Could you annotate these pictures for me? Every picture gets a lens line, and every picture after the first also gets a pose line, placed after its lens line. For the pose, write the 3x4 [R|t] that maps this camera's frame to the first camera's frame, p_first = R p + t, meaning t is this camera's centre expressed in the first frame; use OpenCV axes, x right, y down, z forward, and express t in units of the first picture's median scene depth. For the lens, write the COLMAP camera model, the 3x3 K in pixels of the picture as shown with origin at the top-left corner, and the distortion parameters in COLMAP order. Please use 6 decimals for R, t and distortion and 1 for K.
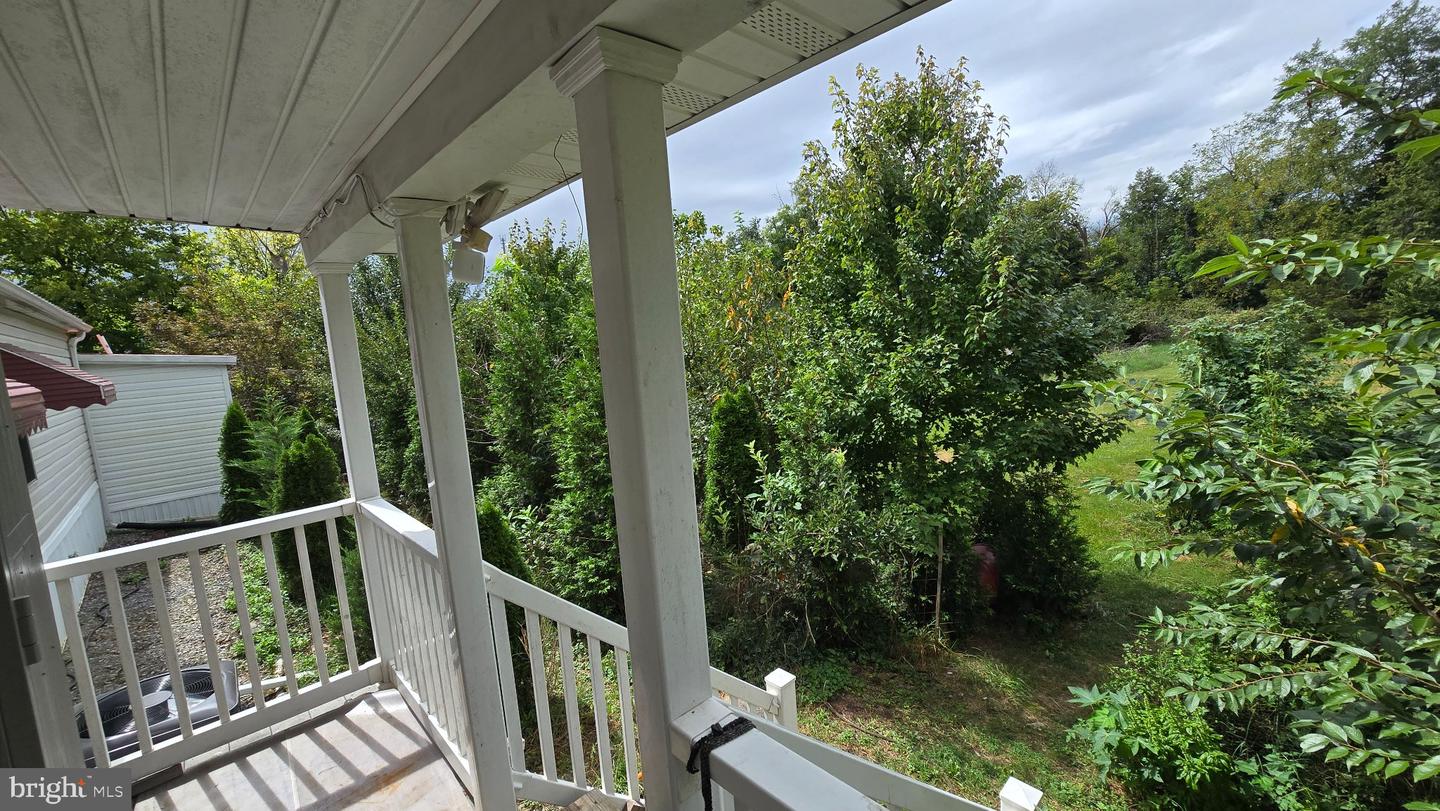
lens RADIAL K [[592.7, 0, 716.2], [0, 592.7, 401.0], [0, 0, 1]] dist [-0.001729, 0.000102]
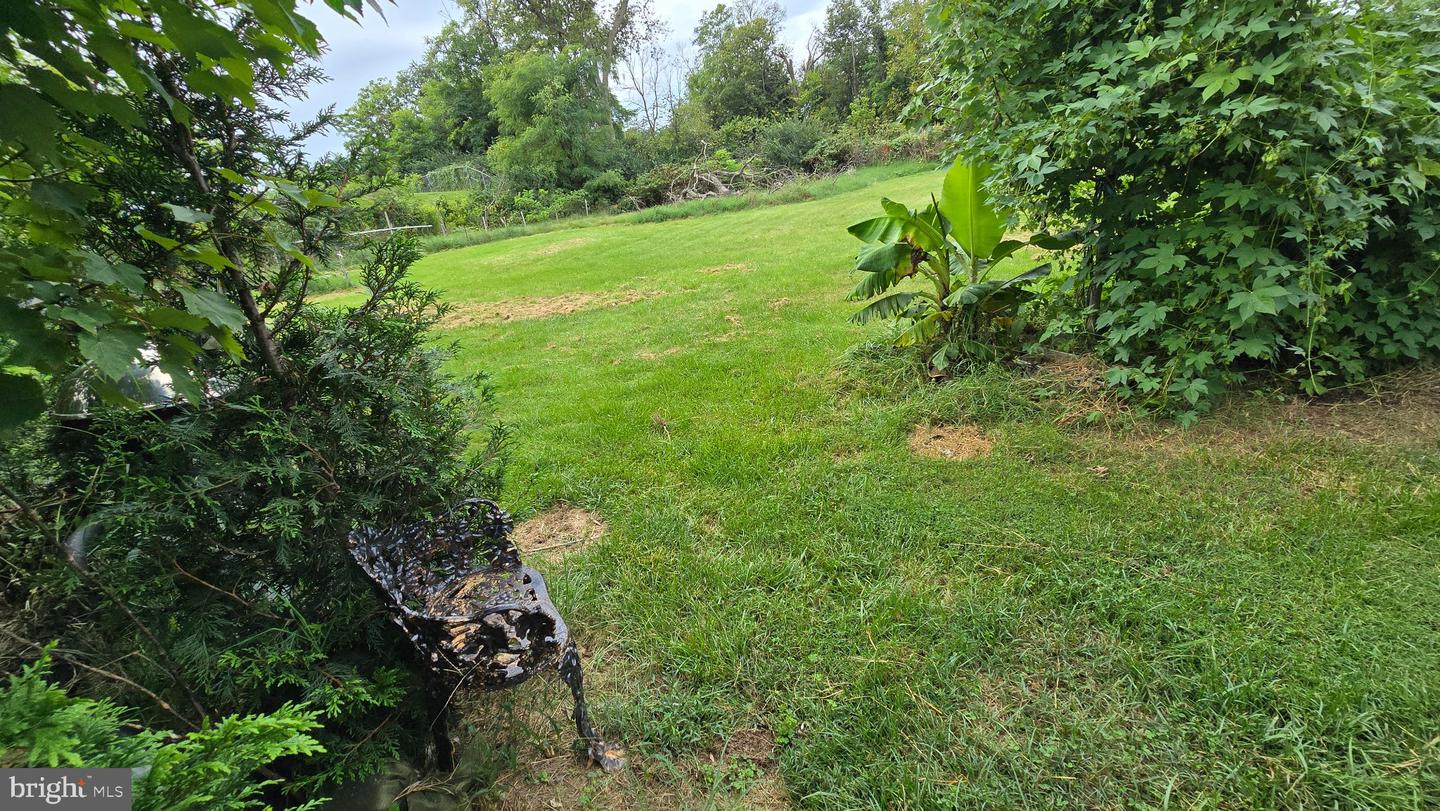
lens RADIAL K [[592.7, 0, 716.2], [0, 592.7, 401.0], [0, 0, 1]] dist [-0.001729, 0.000102]
pose [[0.913513, -0.184085, 0.362776, 0.072877], [0.107707, 0.969381, 0.220679, 0.019715], [-0.392292, -0.162519, 0.905370, 0.104026]]
